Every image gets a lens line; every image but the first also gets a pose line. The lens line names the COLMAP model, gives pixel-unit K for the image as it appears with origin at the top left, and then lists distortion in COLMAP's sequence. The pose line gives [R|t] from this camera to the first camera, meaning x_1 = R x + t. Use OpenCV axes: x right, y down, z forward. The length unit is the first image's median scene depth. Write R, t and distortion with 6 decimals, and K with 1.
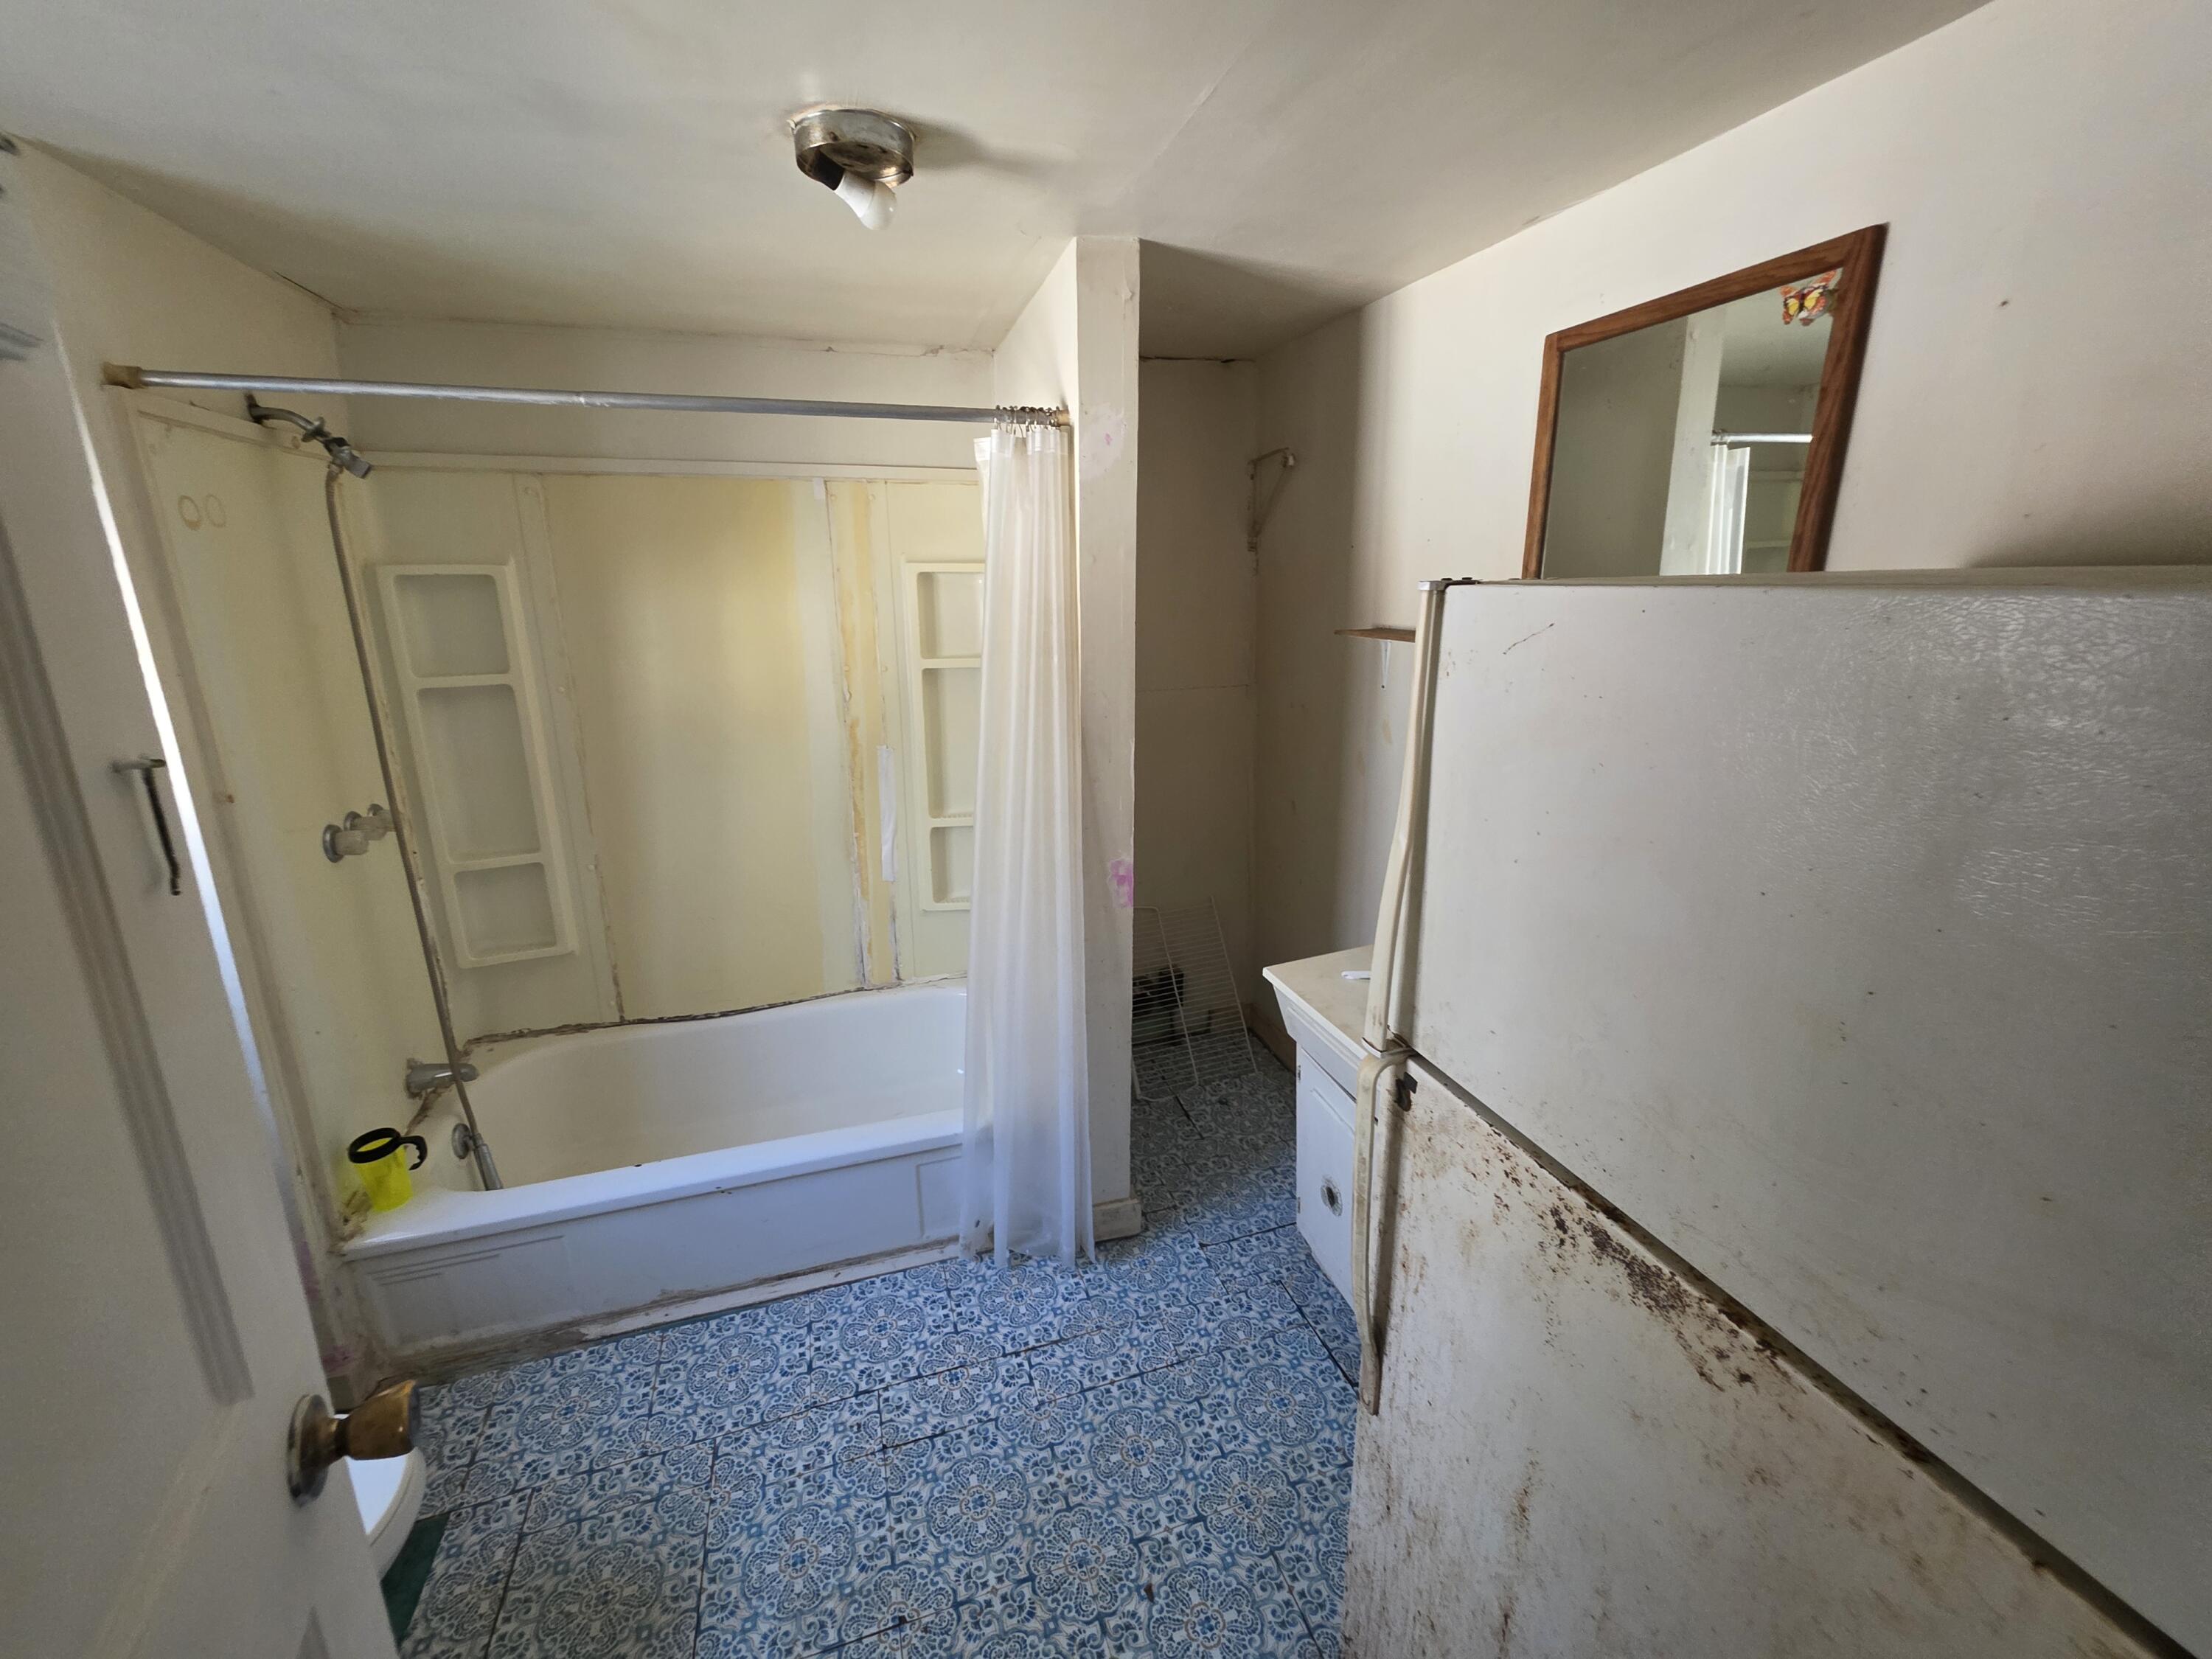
lens RADIAL K [[875.8, 0, 1104.9], [0, 875.8, 816.1], [0, 0, 1]] dist [0.001082, 0.000440]
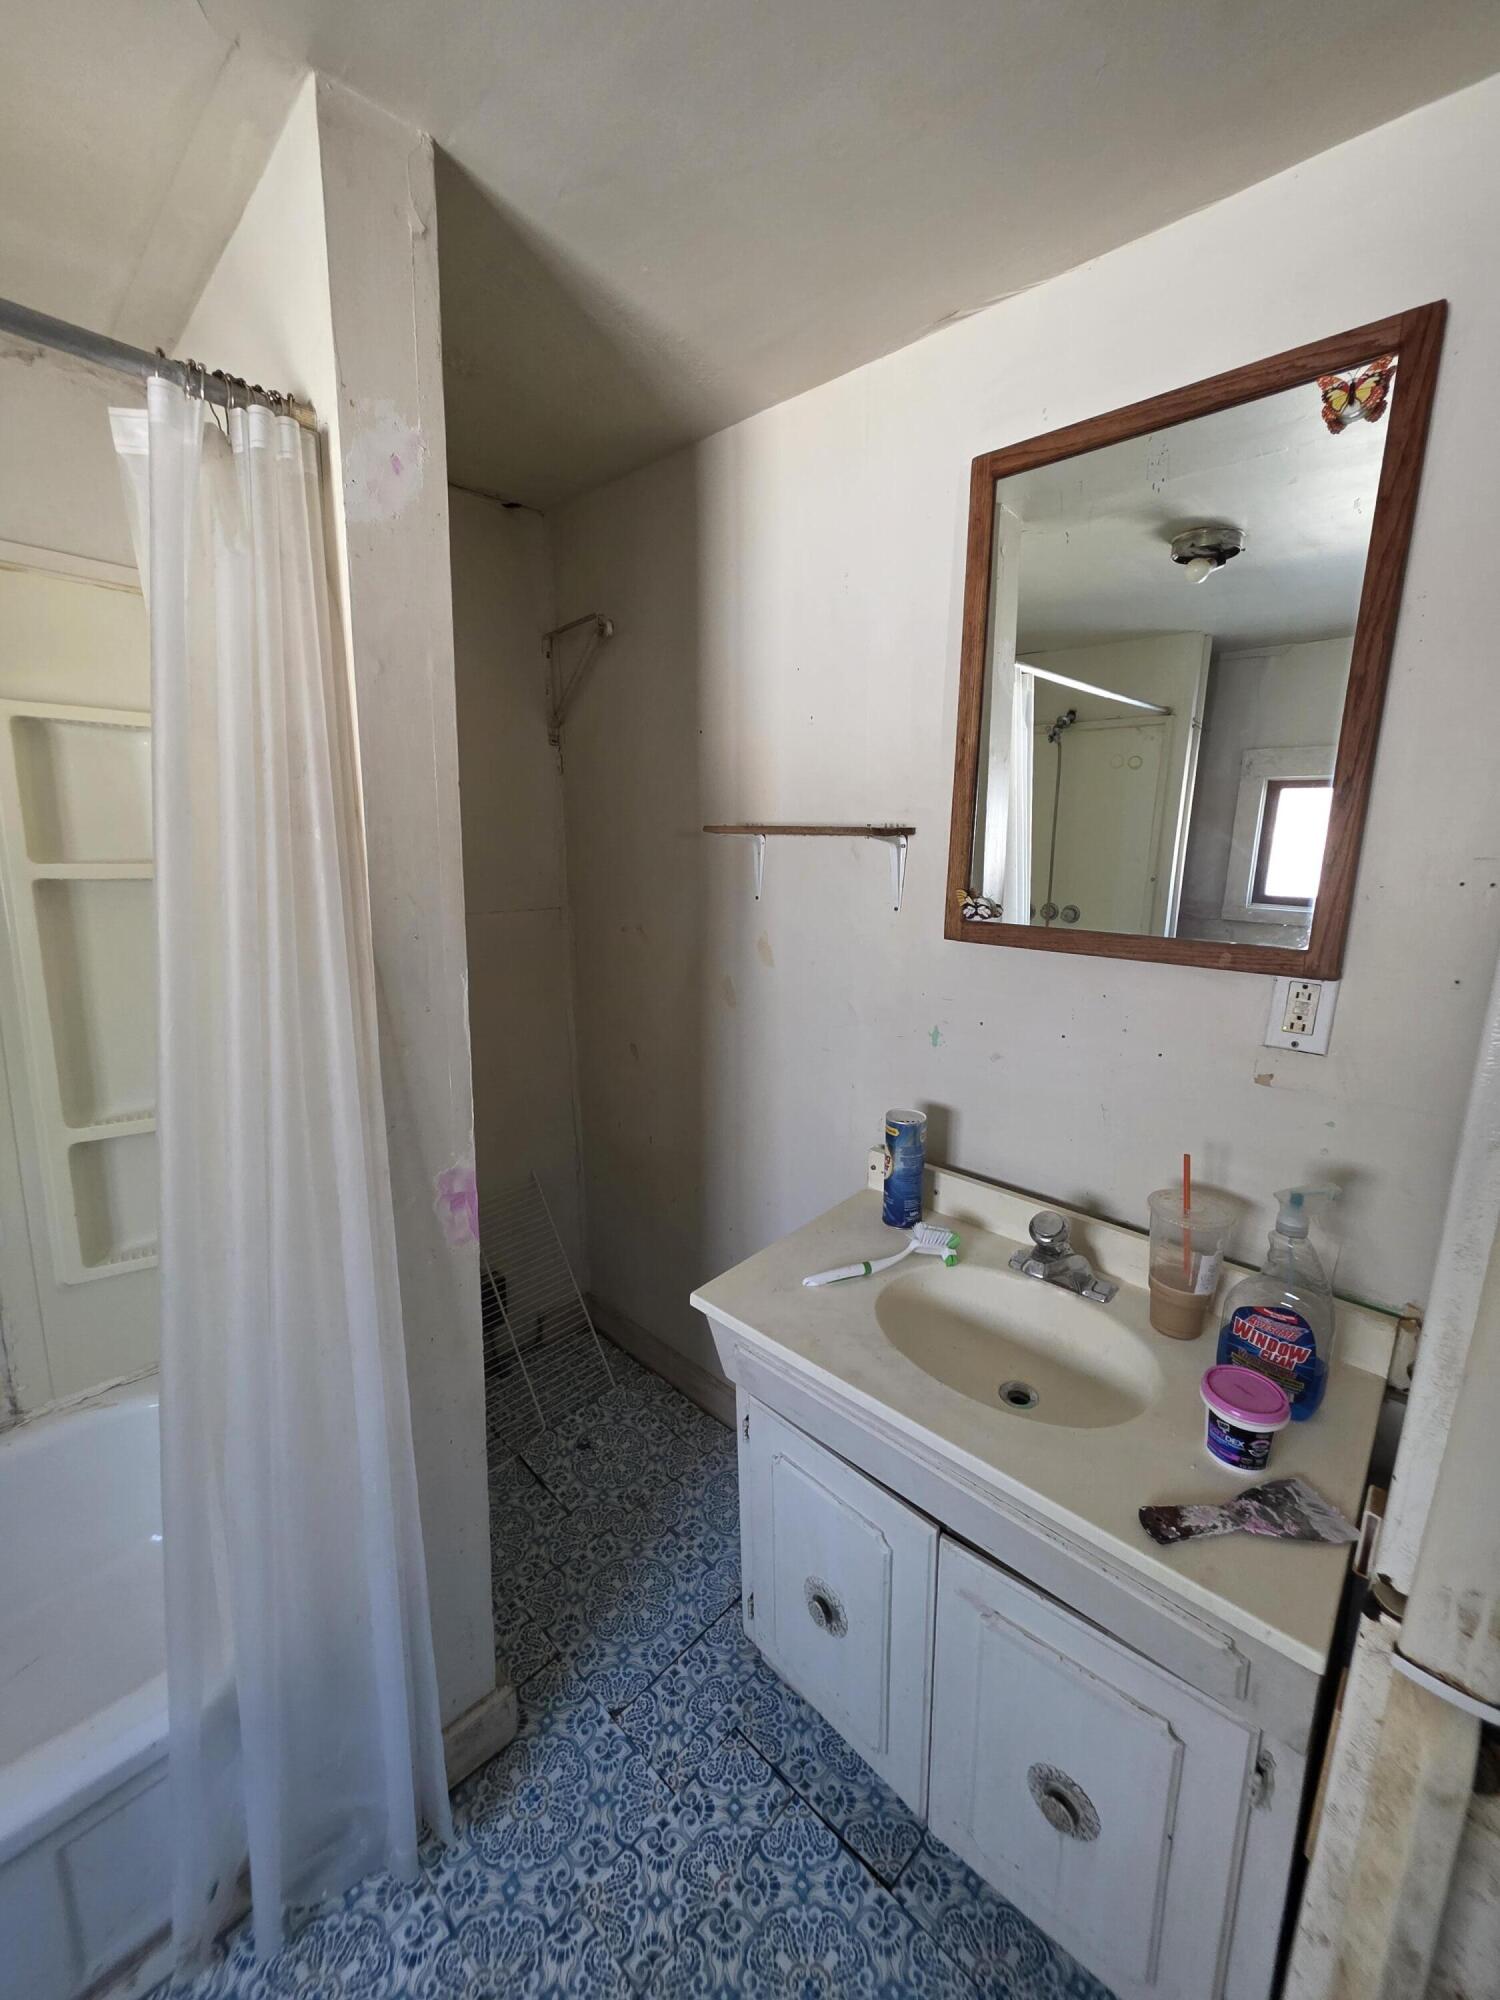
lens RADIAL K [[791.9, 0, 750.0], [0, 791.9, 1000.0], [0, 0, 1]] dist [0.001082, 0.000440]
pose [[0.876718, -0.064853, 0.476612, -0.053633], [0.095223, 0.994659, -0.039816, -0.024134], [-0.471485, 0.080292, 0.878212, 0.373563]]
